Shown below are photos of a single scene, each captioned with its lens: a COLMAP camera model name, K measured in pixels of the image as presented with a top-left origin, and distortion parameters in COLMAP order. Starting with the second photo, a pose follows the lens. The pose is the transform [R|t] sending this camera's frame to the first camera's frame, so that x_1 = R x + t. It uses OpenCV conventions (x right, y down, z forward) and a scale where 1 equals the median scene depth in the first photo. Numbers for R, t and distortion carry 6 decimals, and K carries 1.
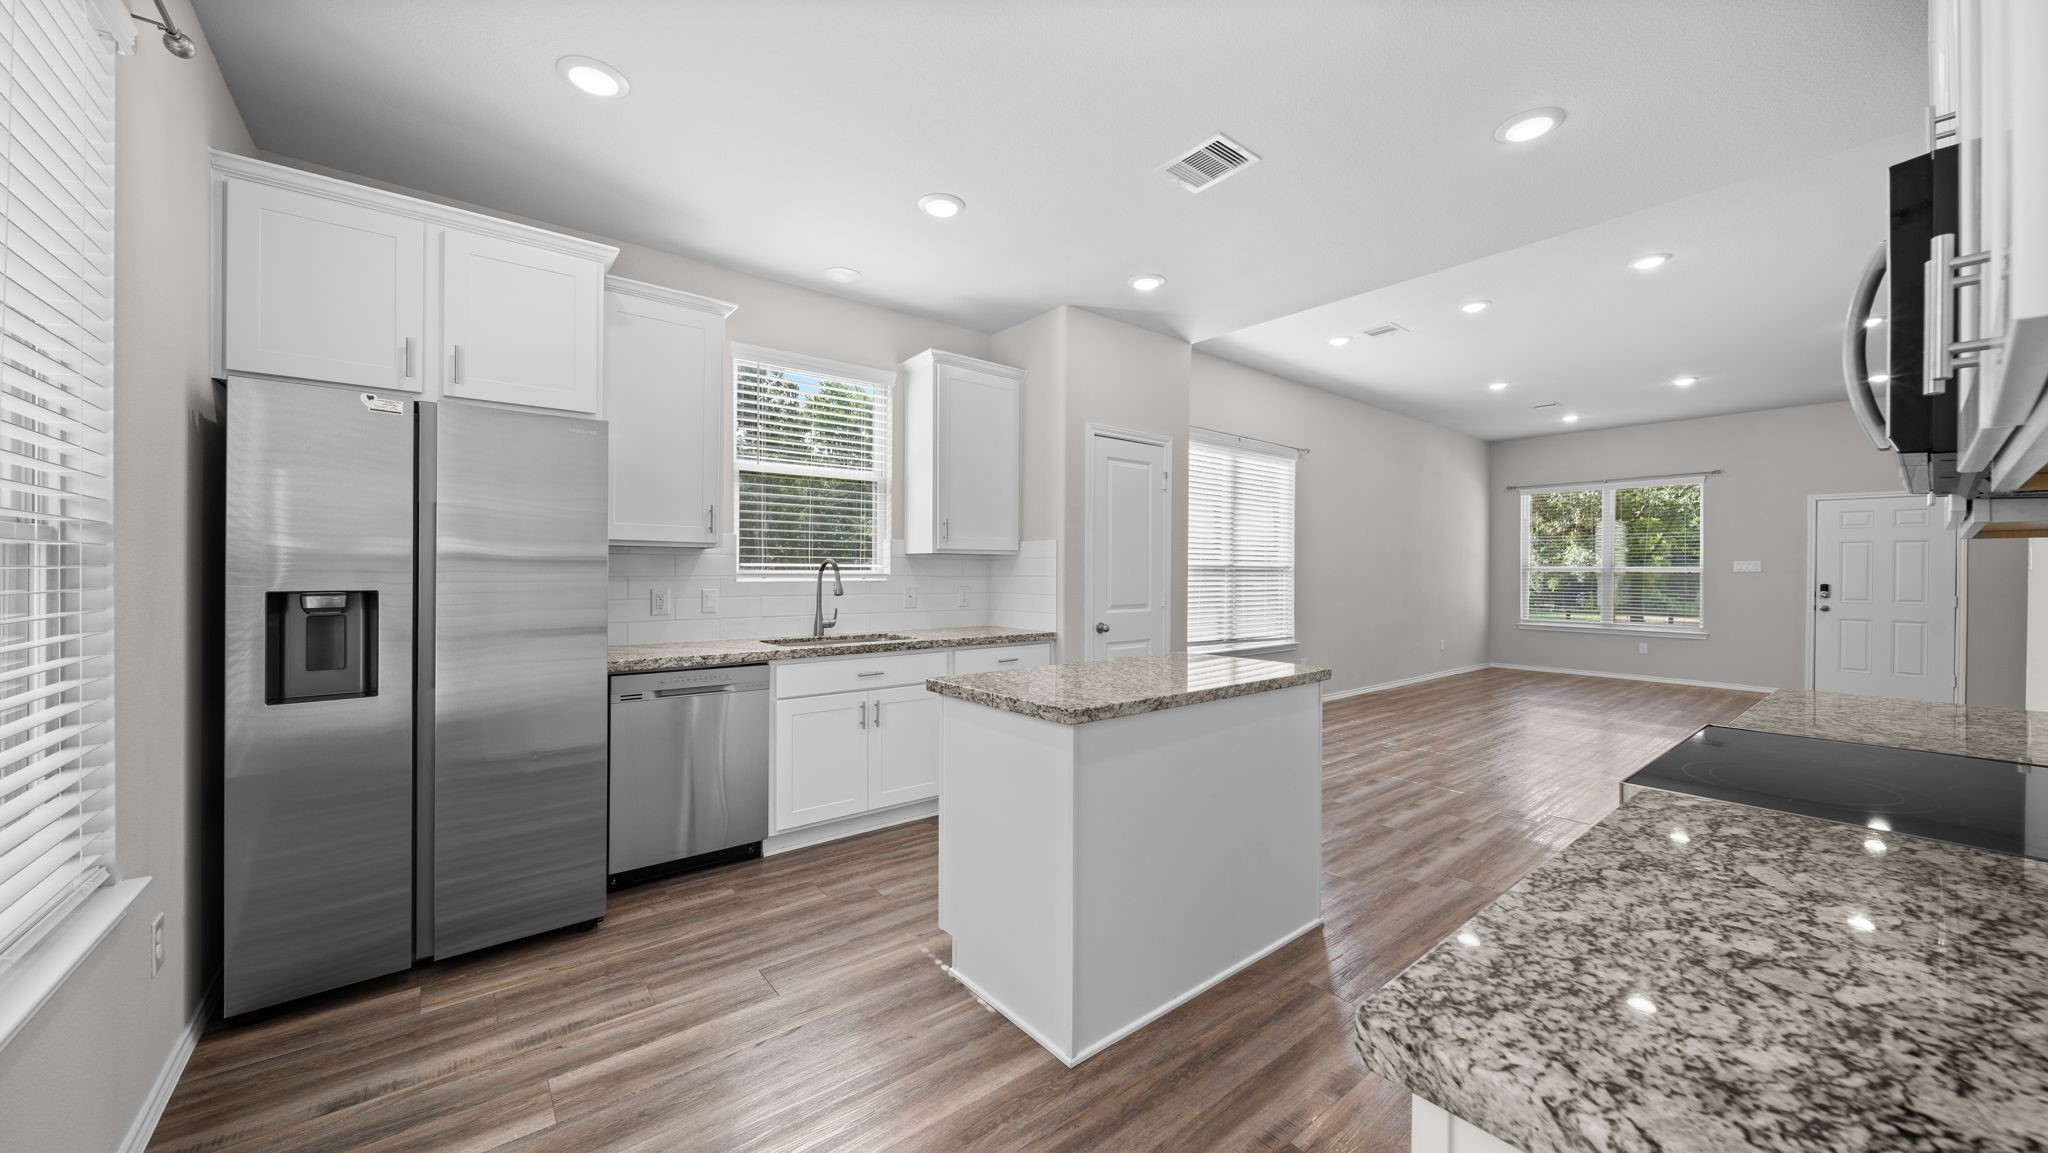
lens RADIAL K [[721.8, 0, 1014.1], [0, 721.8, 567.7], [0, 0, 1]] dist [-0.000141, -0.000056]
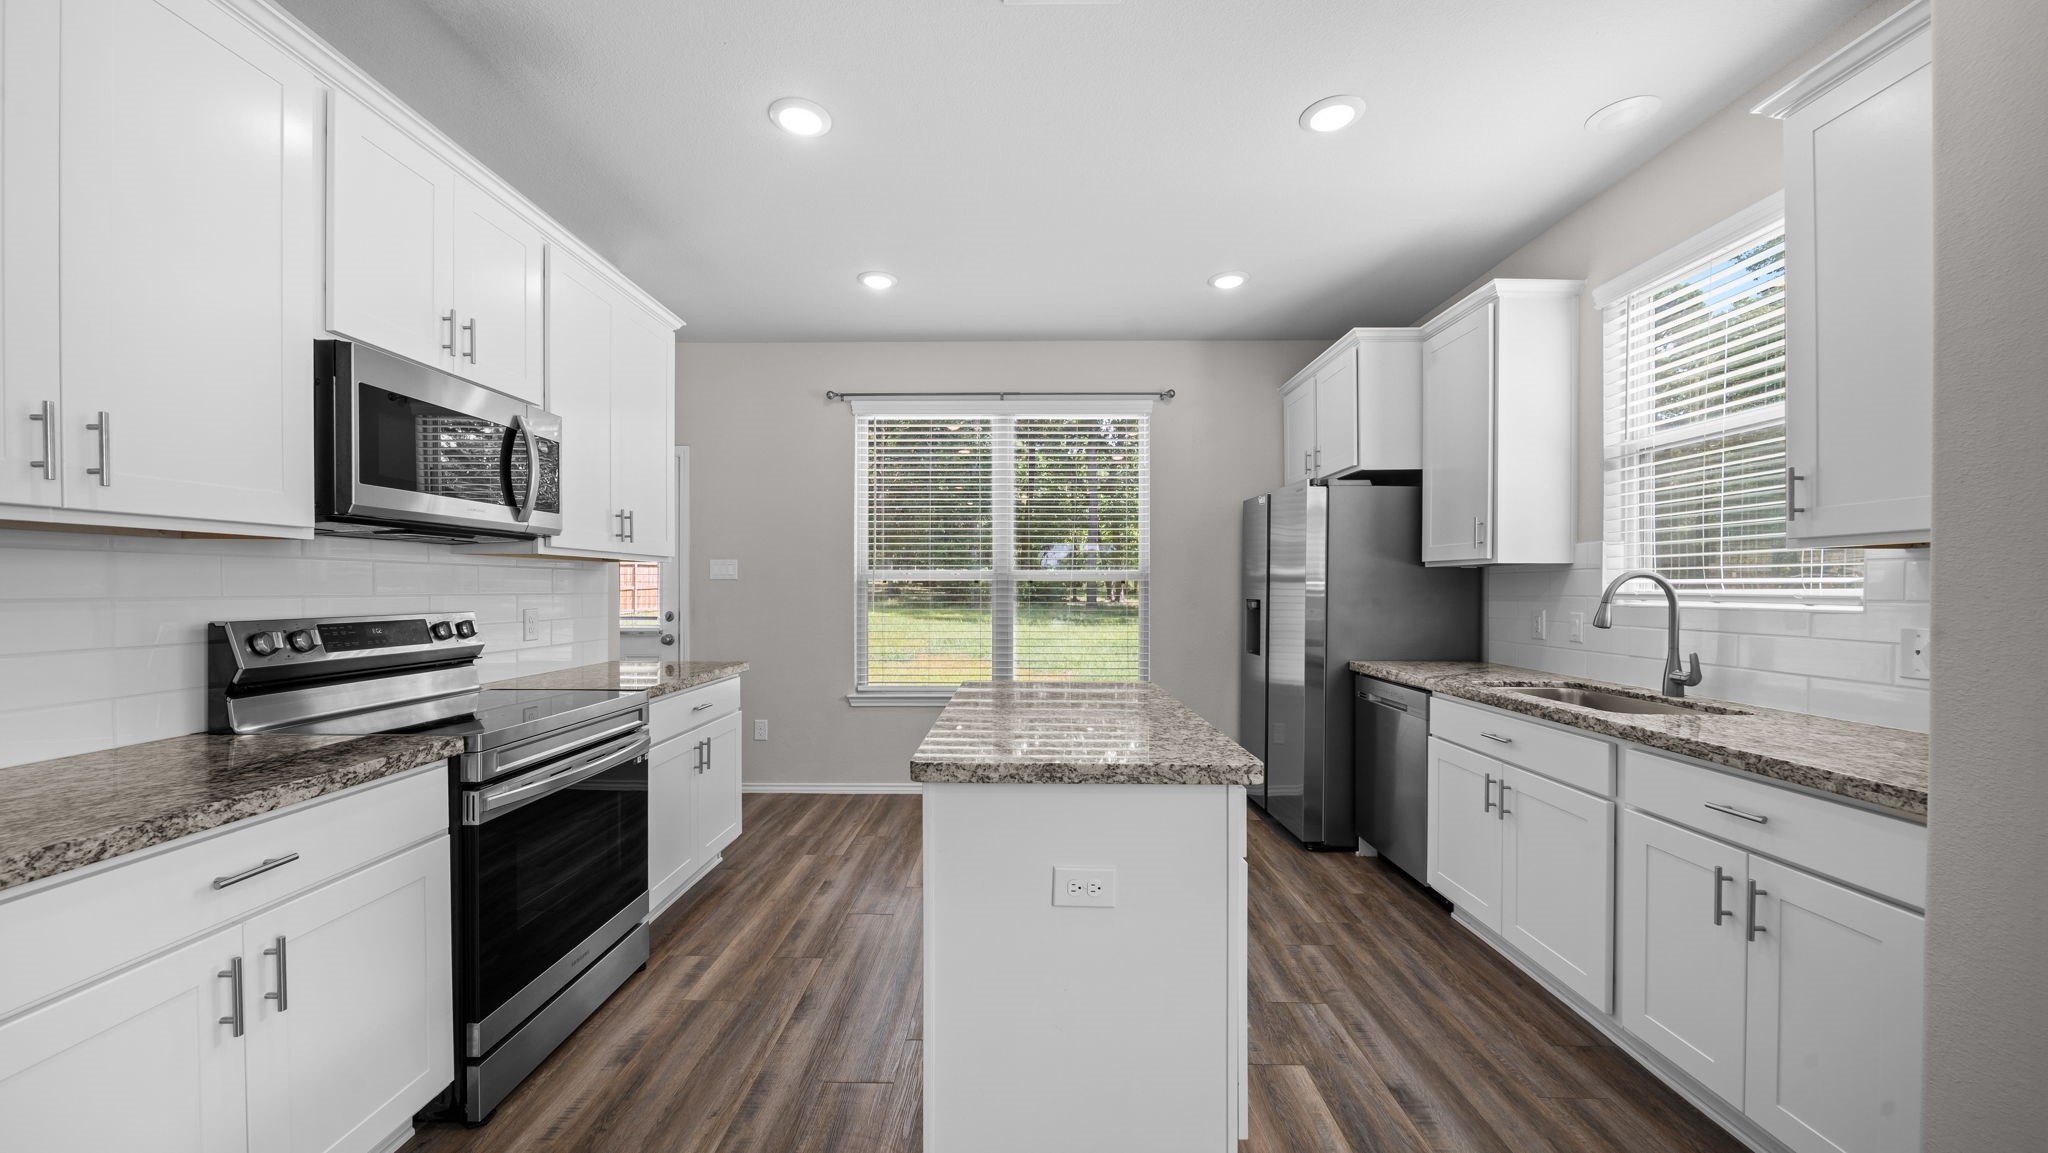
lens RADIAL K [[721.8, 0, 1029.5], [0, 721.8, 590.1], [0, 0, 1]] dist [-0.000141, -0.000056]
pose [[-0.609621, -0.004340, -0.792681, 0.612045], [-0.002964, 0.999991, -0.003195, 0.008960], [0.792687, 0.000402, -0.609628, 1.048376]]
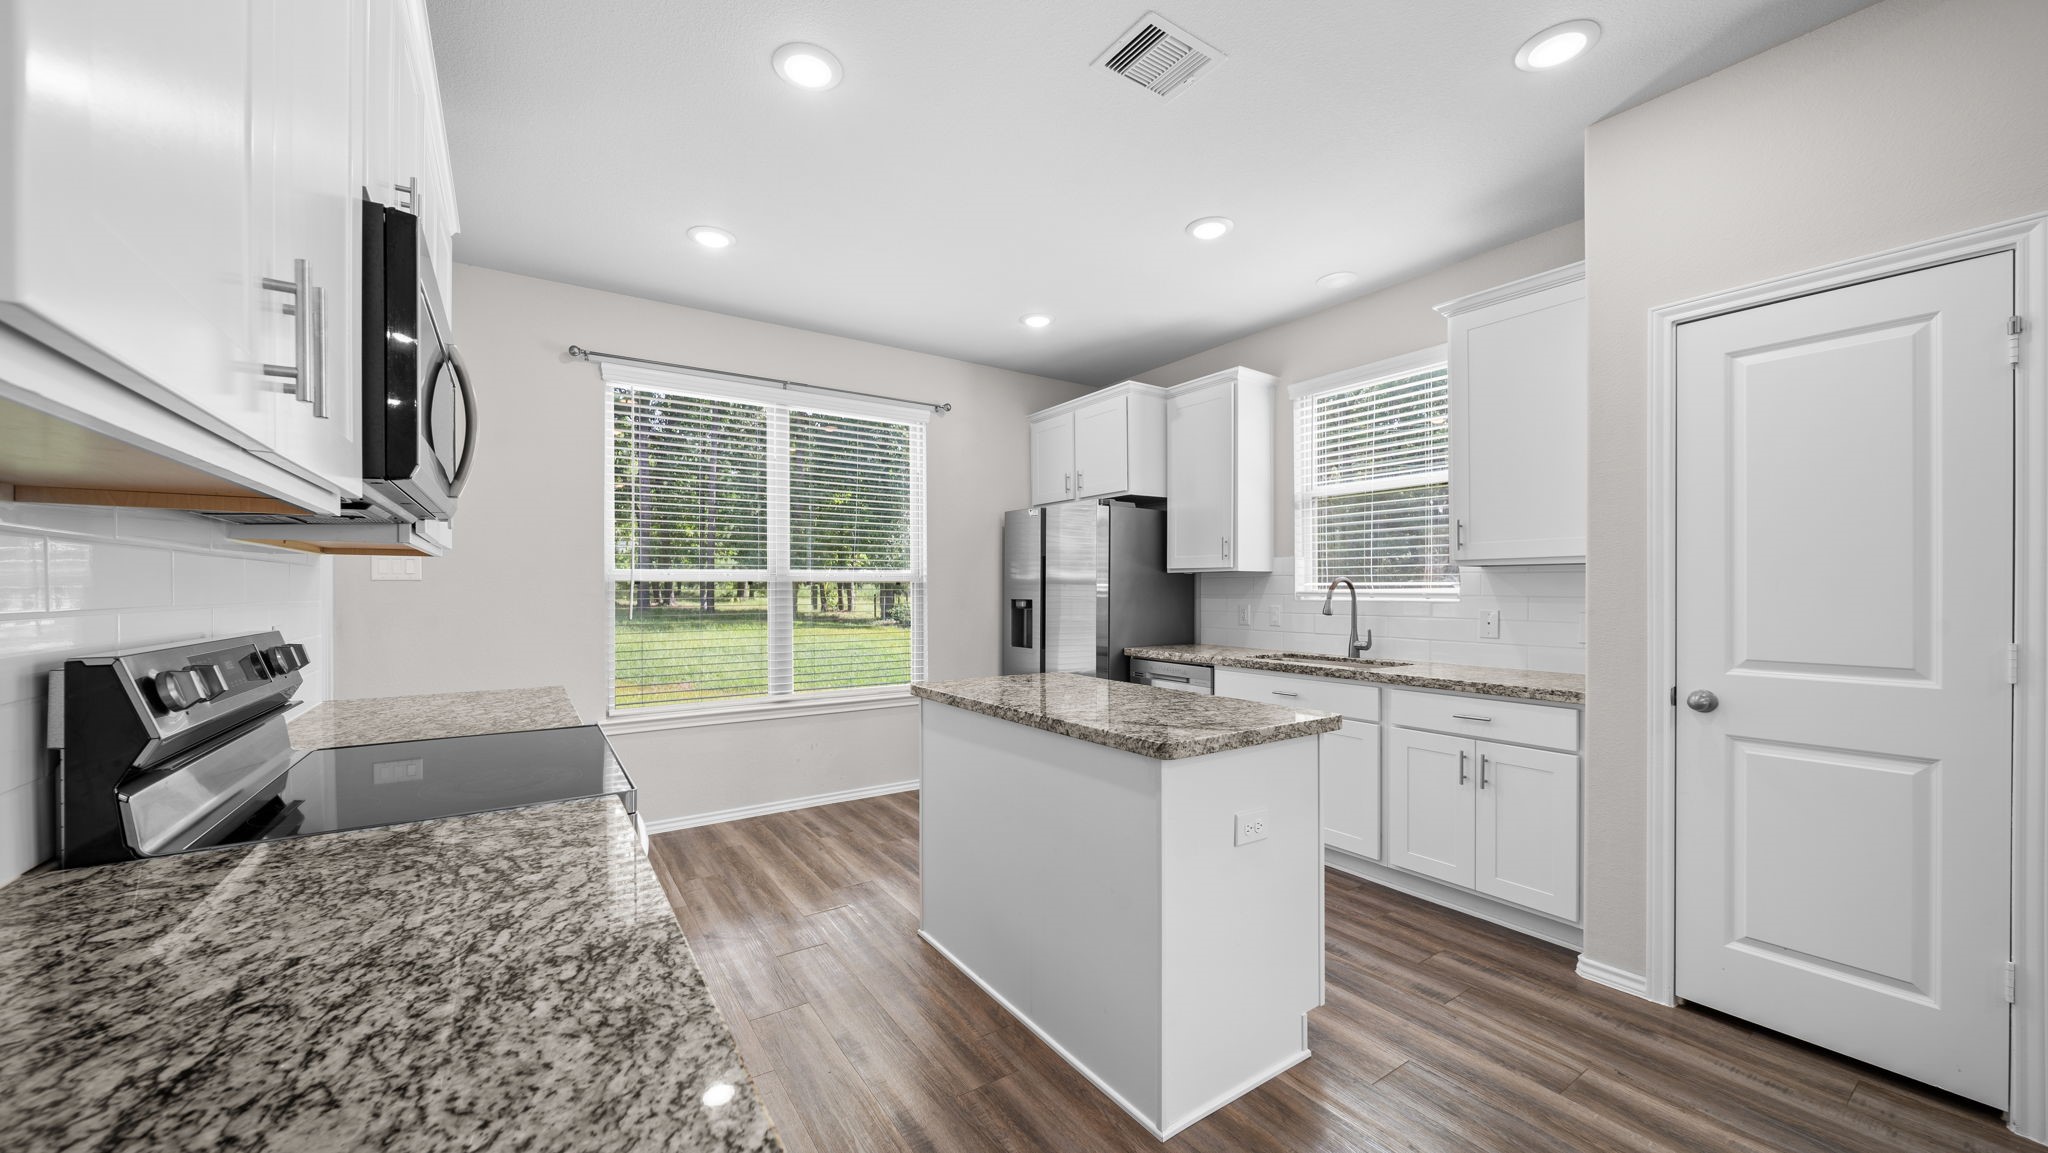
lens RADIAL K [[721.8, 0, 1017.2], [0, 721.8, 587.7], [0, 0, 1]] dist [-0.000141, -0.000056]
pose [[-0.060611, -0.007492, -0.998133, 0.797579], [0.003554, 0.999964, -0.007722, 0.008210], [0.998155, -0.004016, -0.060583, 0.682078]]
